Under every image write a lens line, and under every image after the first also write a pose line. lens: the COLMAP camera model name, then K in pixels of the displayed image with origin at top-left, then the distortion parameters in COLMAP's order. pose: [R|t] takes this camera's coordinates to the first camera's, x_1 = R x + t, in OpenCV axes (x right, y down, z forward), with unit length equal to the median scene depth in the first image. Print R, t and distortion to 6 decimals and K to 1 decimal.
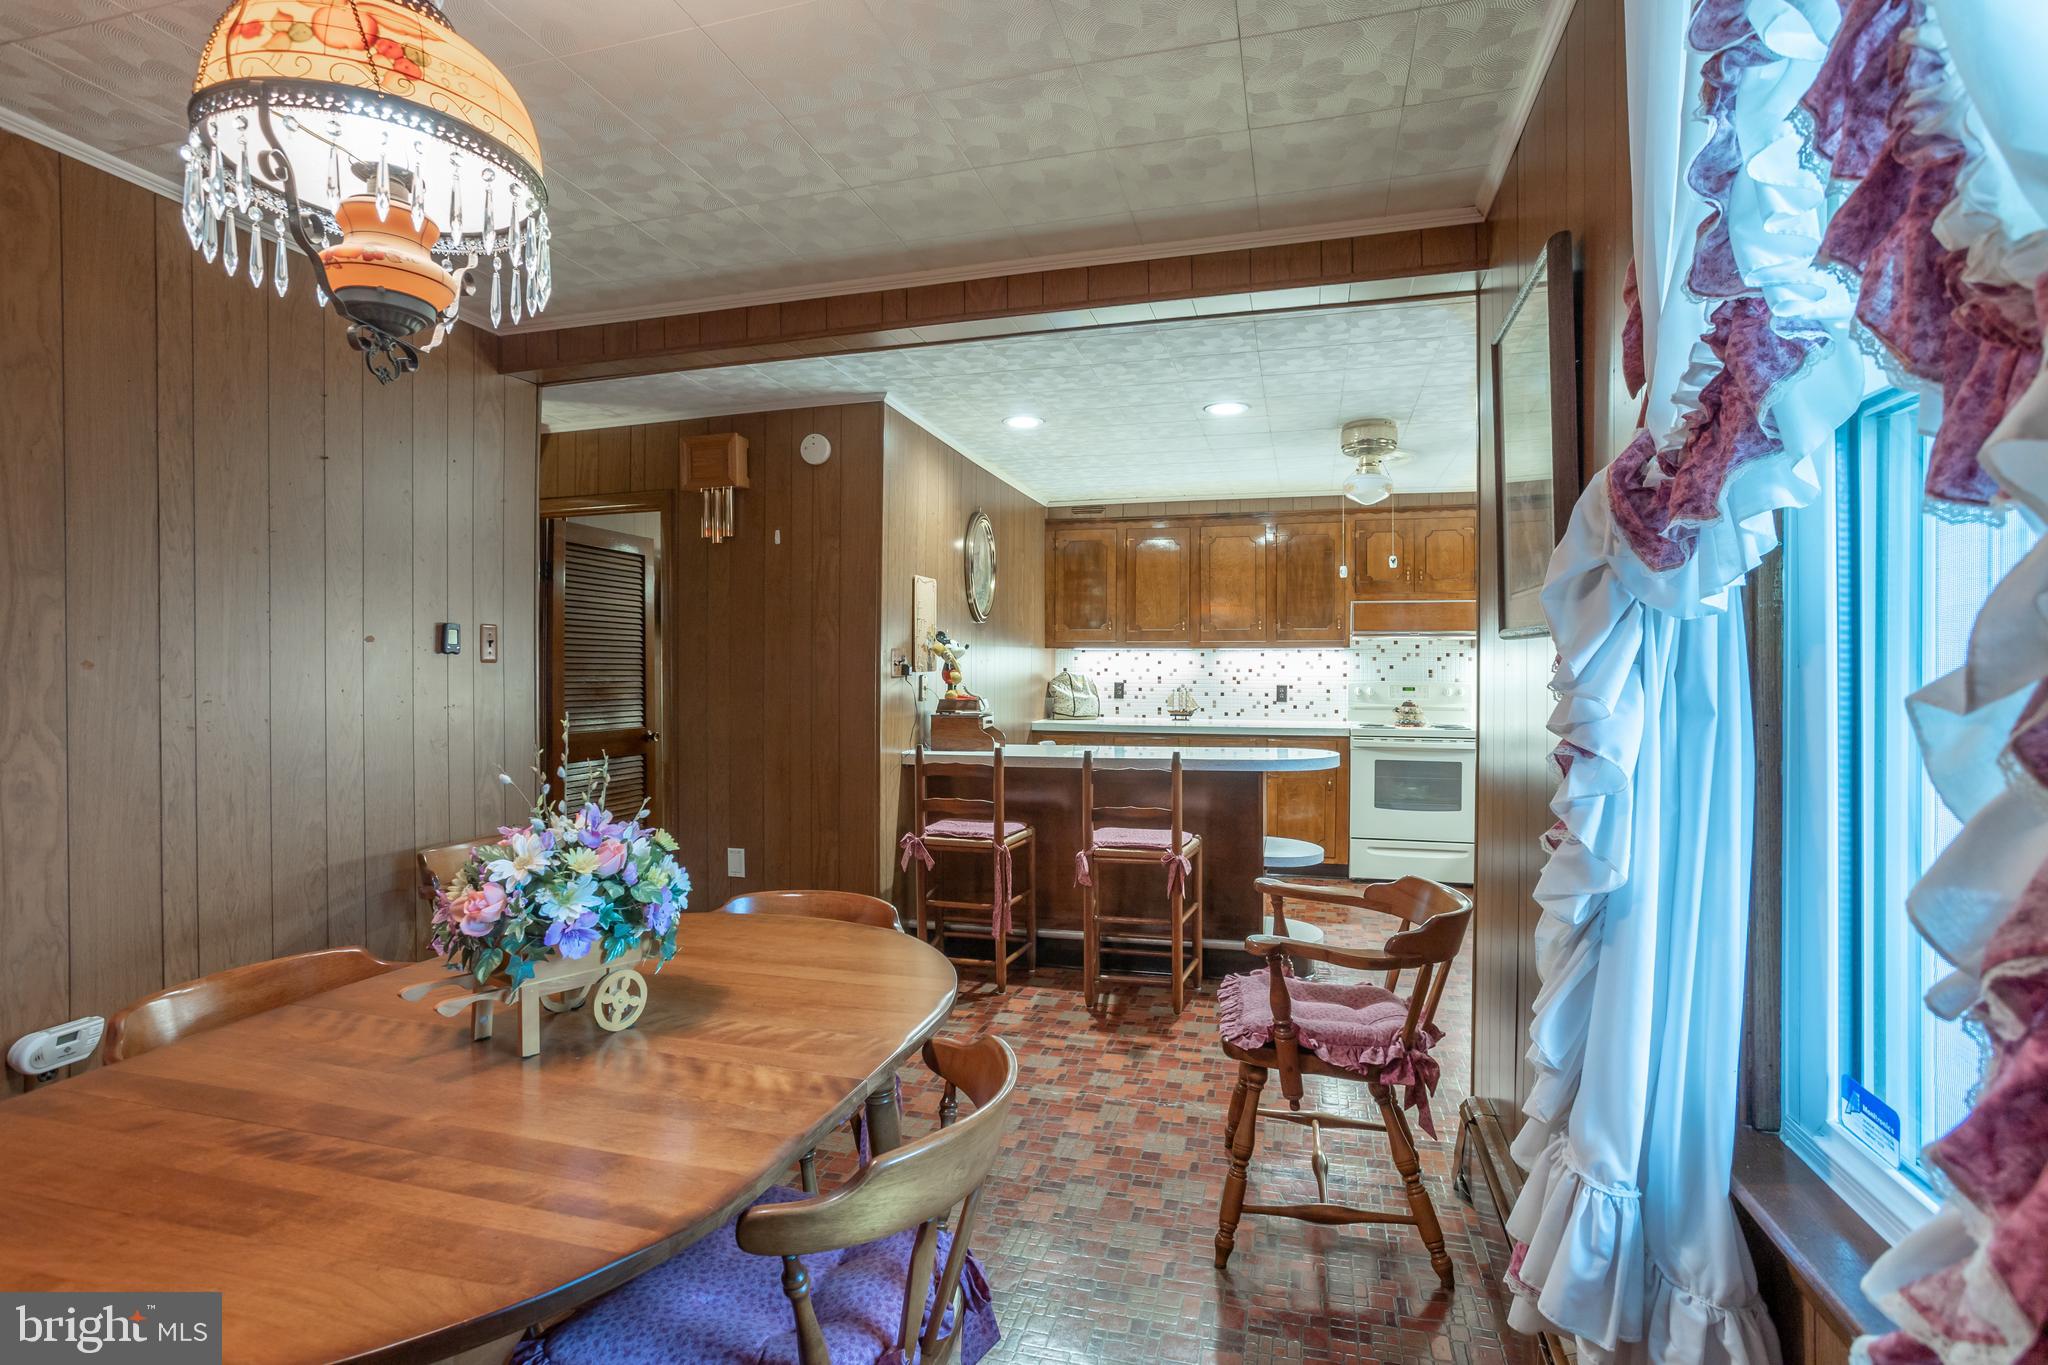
lens RADIAL K [[997.0, 0, 1023.6], [0, 997.0, 673.9], [0, 0, 1]] dist [-0.053402, 0.030881]
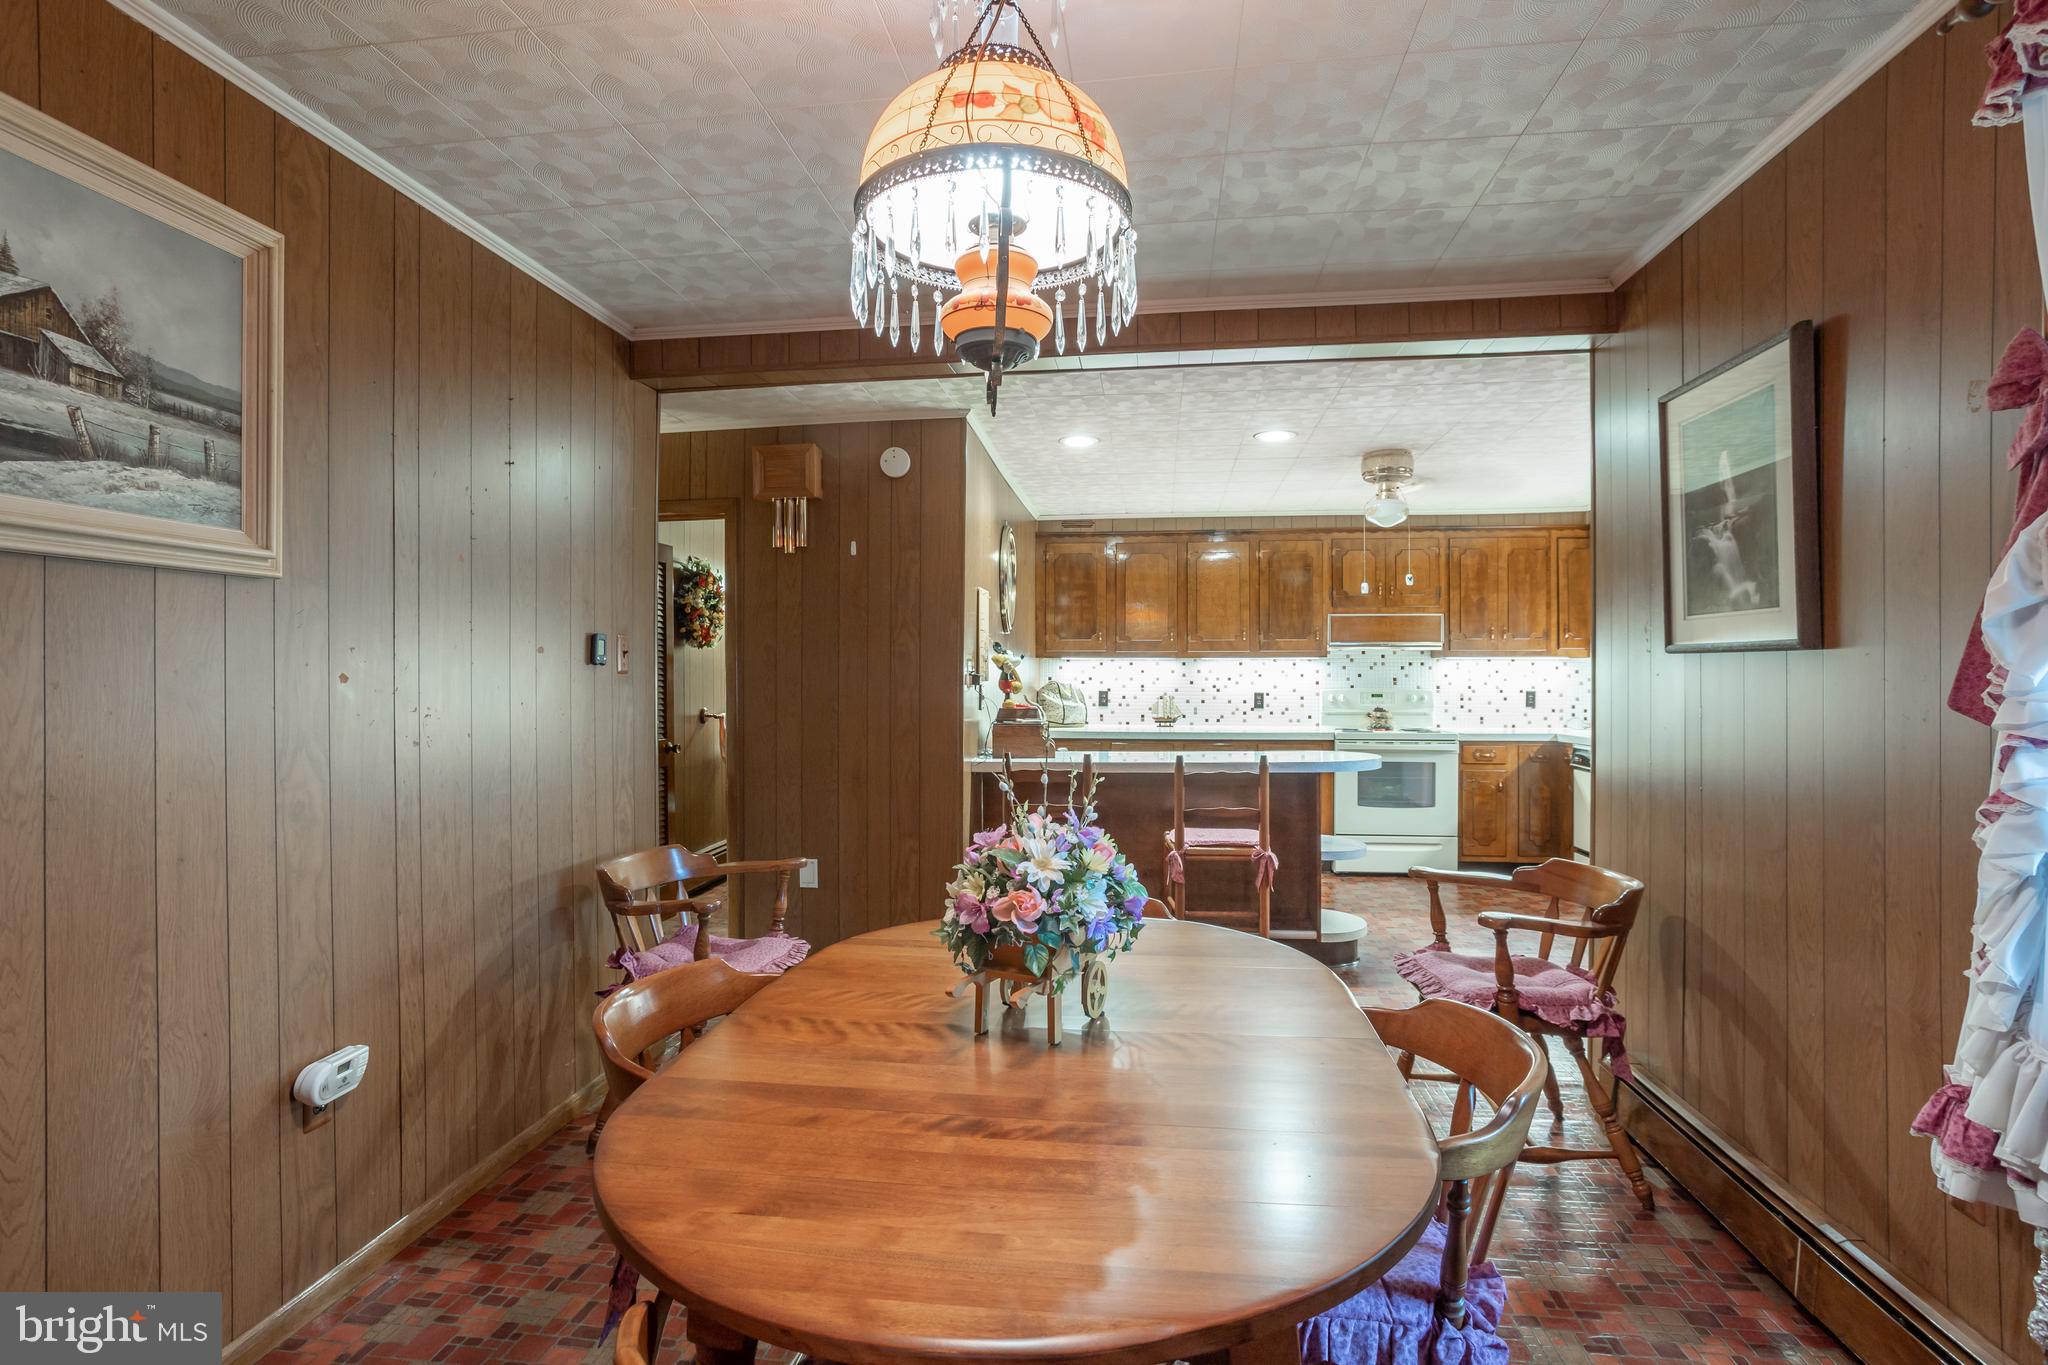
lens RADIAL K [[997.0, 0, 1025.7], [0, 997.0, 674.9], [0, 0, 1]] dist [-0.053402, 0.030881]
pose [[0.989534, -0.002157, 0.144284, -0.208222], [0.003169, 0.999972, -0.006785, -0.001719], [-0.144266, 0.007171, 0.989513, -0.021316]]
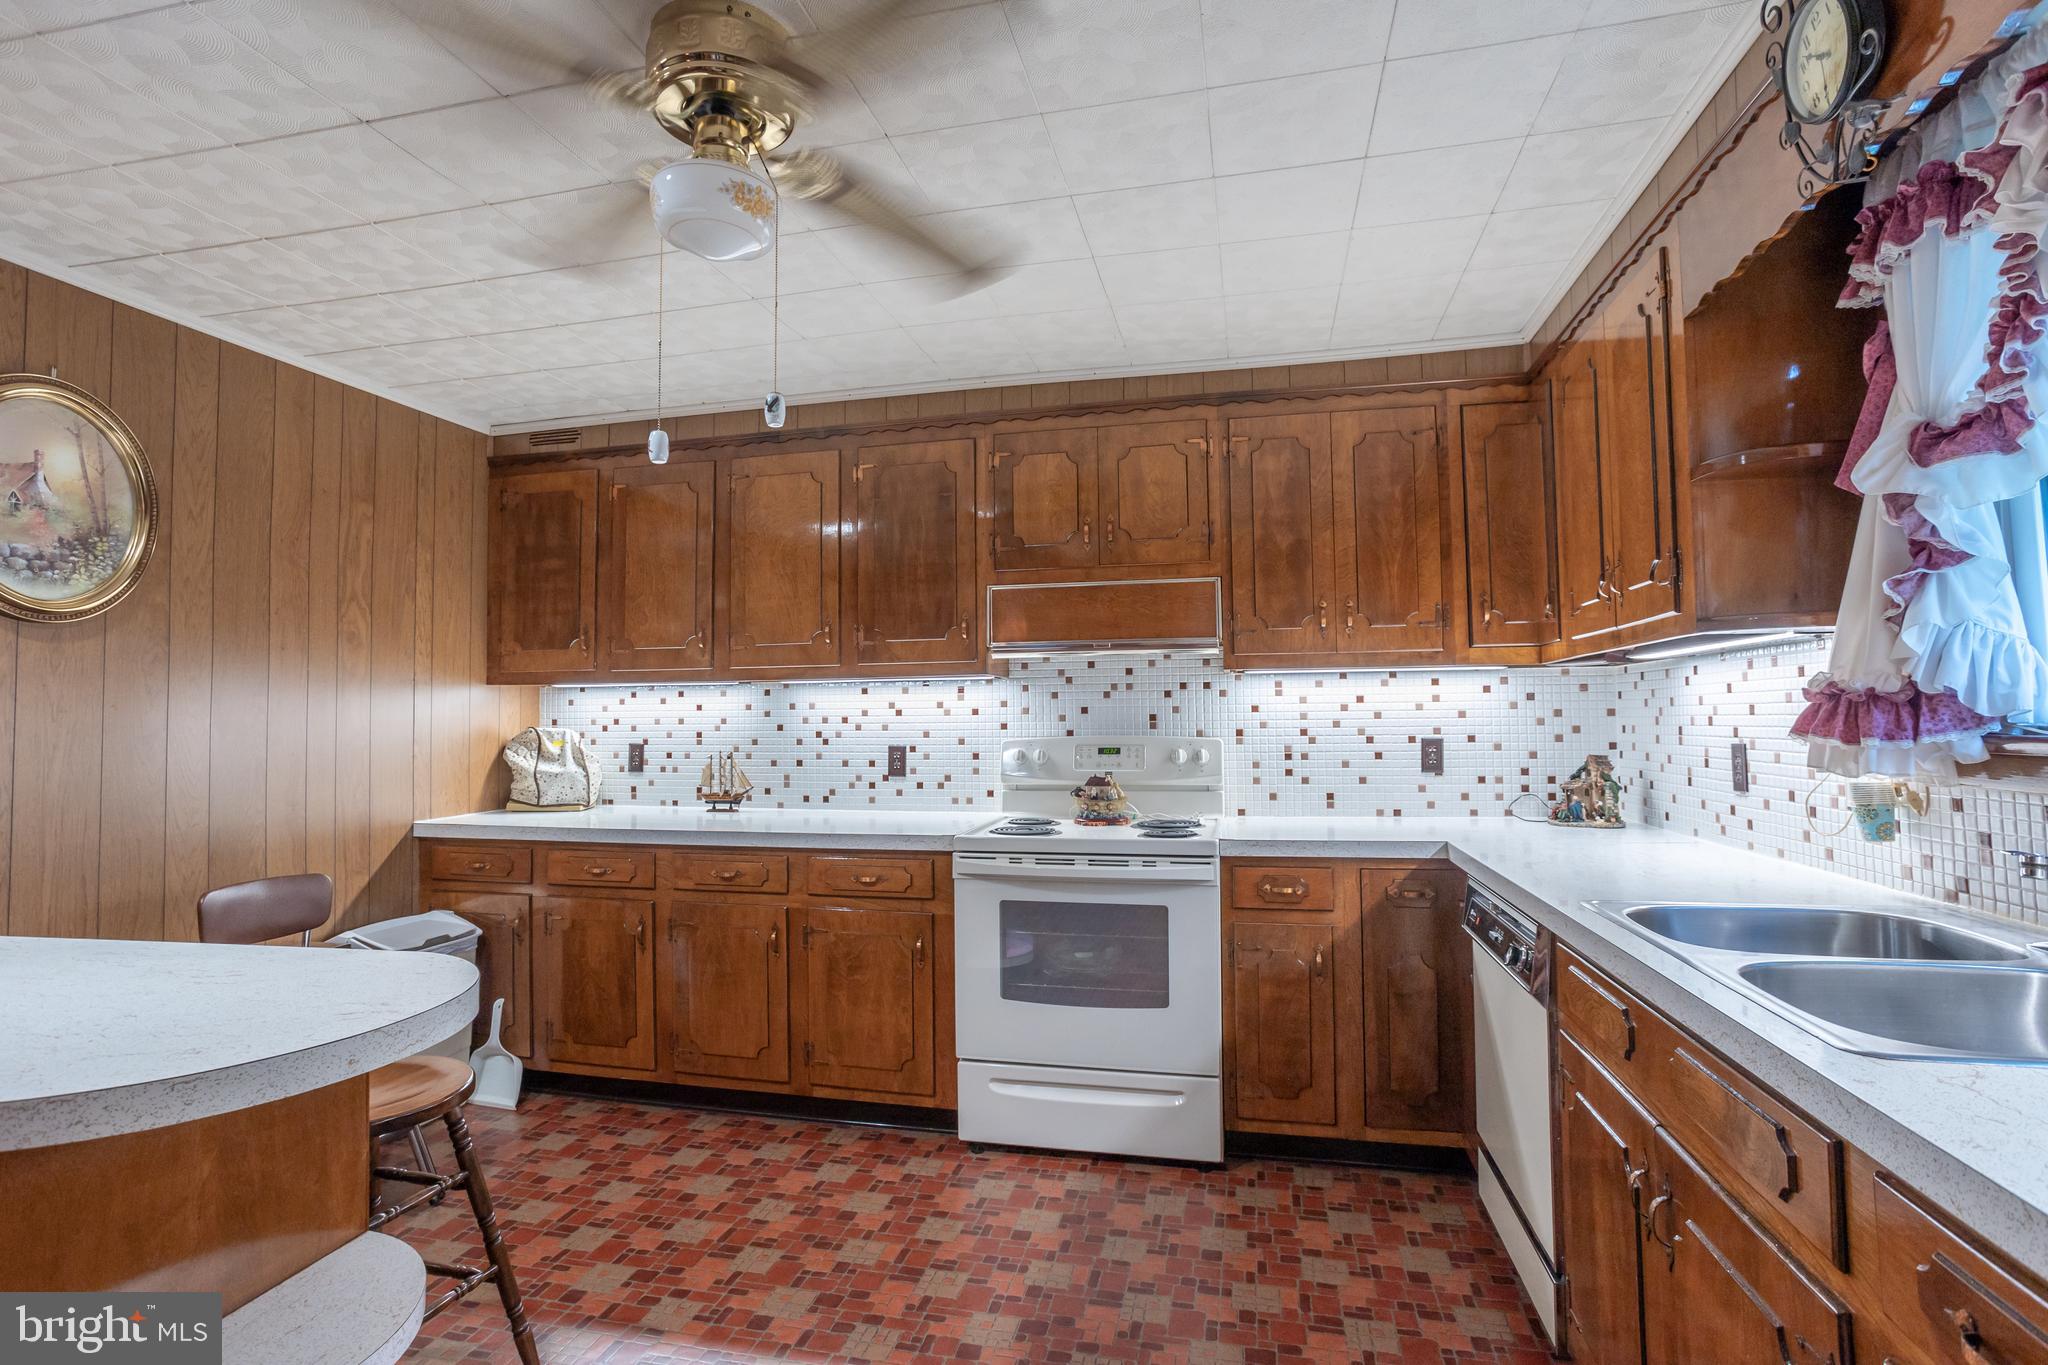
lens RADIAL K [[997.0, 0, 1021.6], [0, 997.0, 673.3], [0, 0, 1]] dist [-0.053402, 0.030881]
pose [[0.999066, -0.011416, 0.041671, 0.456393], [0.013475, 0.998684, -0.049486, -0.000802], [-0.041051, 0.050002, 0.997905, 0.661997]]
